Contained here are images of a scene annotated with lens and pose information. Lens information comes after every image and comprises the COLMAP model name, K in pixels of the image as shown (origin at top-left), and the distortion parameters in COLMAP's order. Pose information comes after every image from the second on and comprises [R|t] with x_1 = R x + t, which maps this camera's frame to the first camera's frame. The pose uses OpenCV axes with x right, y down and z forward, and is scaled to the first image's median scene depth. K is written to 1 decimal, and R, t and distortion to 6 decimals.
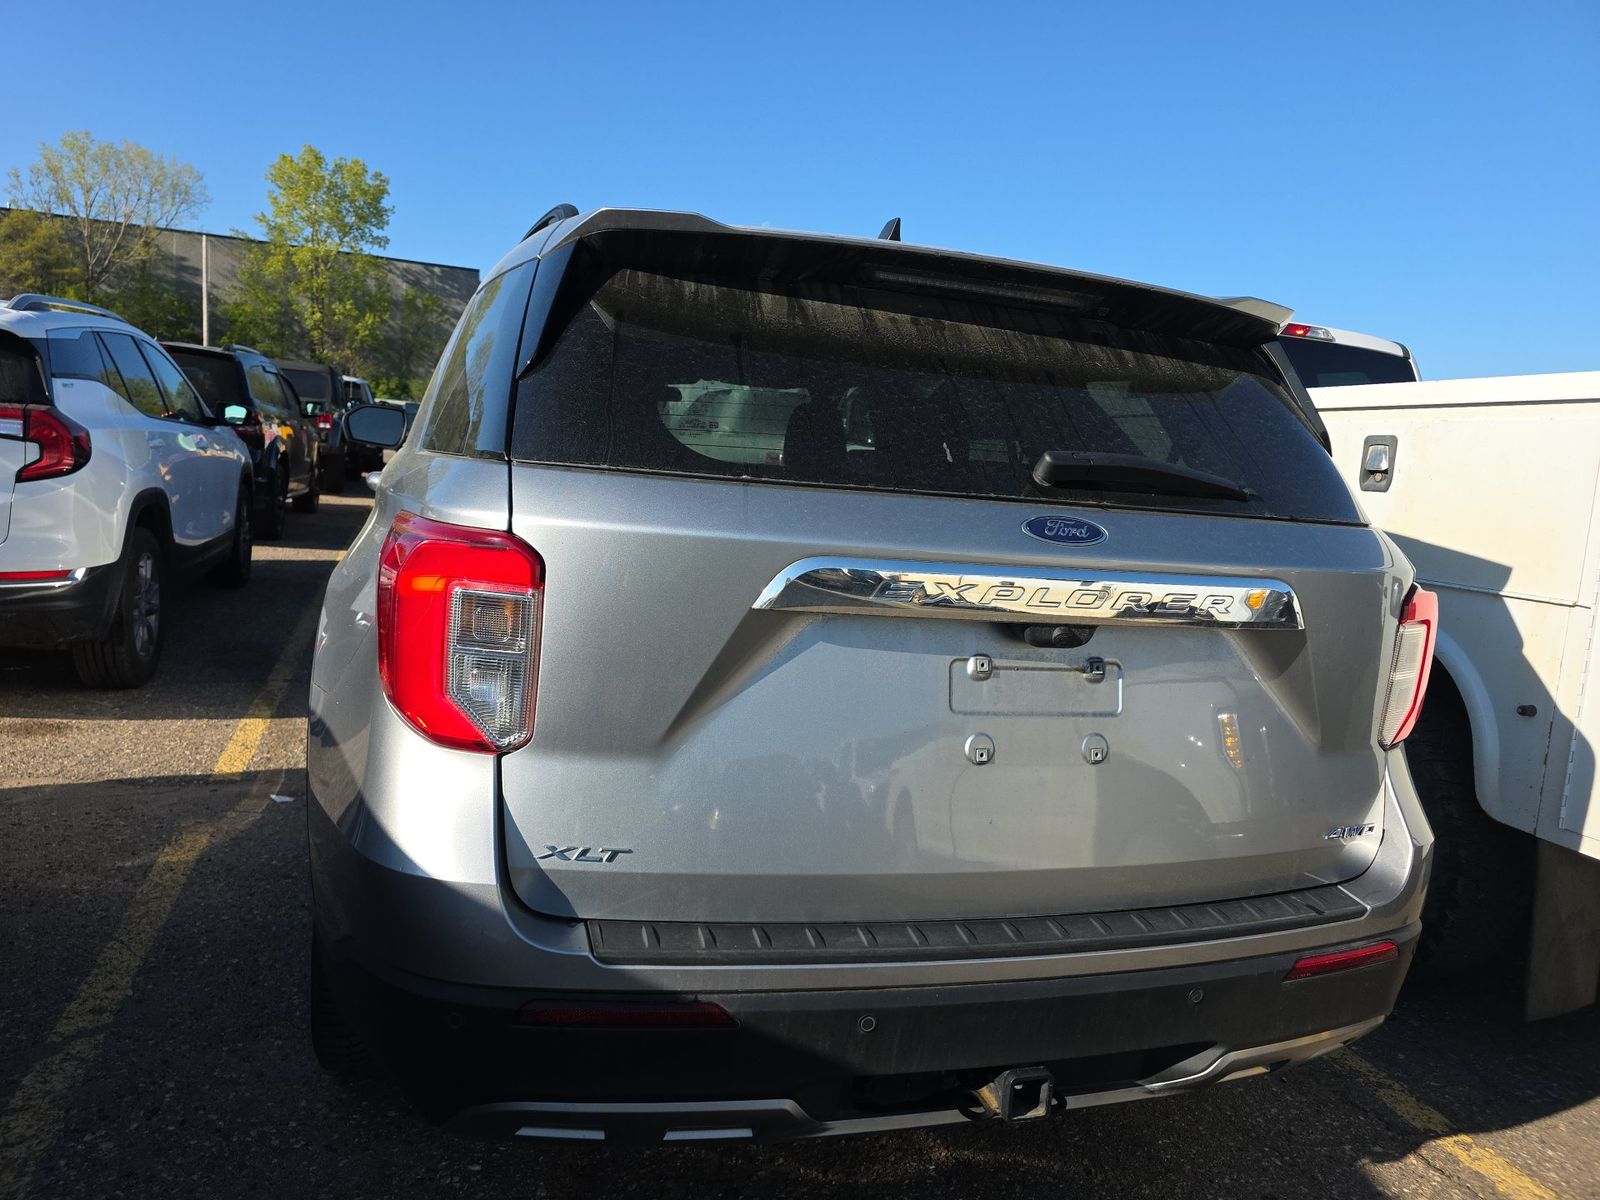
lens RADIAL K [[1052.6, 0, 809.9], [0, 1052.6, 597.4], [0, 0, 1]] dist [0.023555, -0.024947]
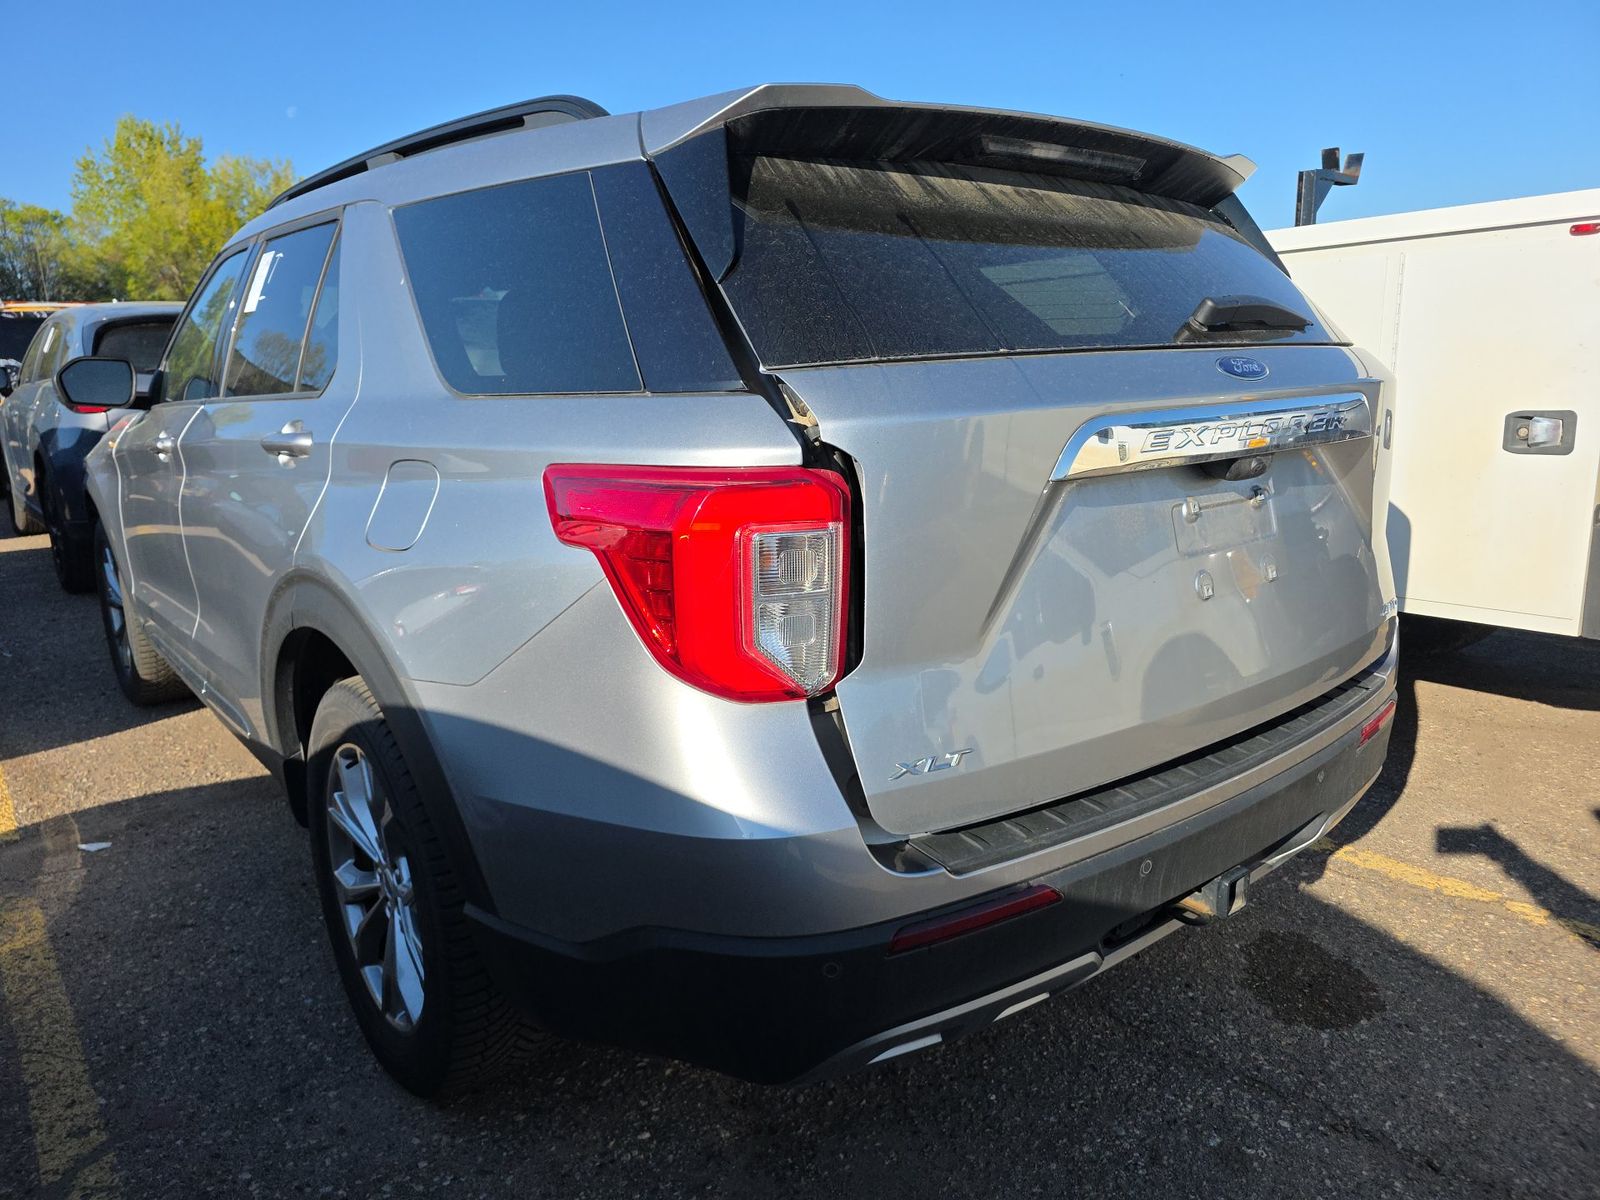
lens RADIAL K [[1052.6, 0, 801.0], [0, 1052.6, 609.8], [0, 0, 1]] dist [0.023555, -0.024947]
pose [[0.930383, -0.190415, 0.313256, -0.406320], [0.154164, 0.978512, 0.136922, -0.039626], [-0.332597, -0.079097, 0.939746, 0.090774]]
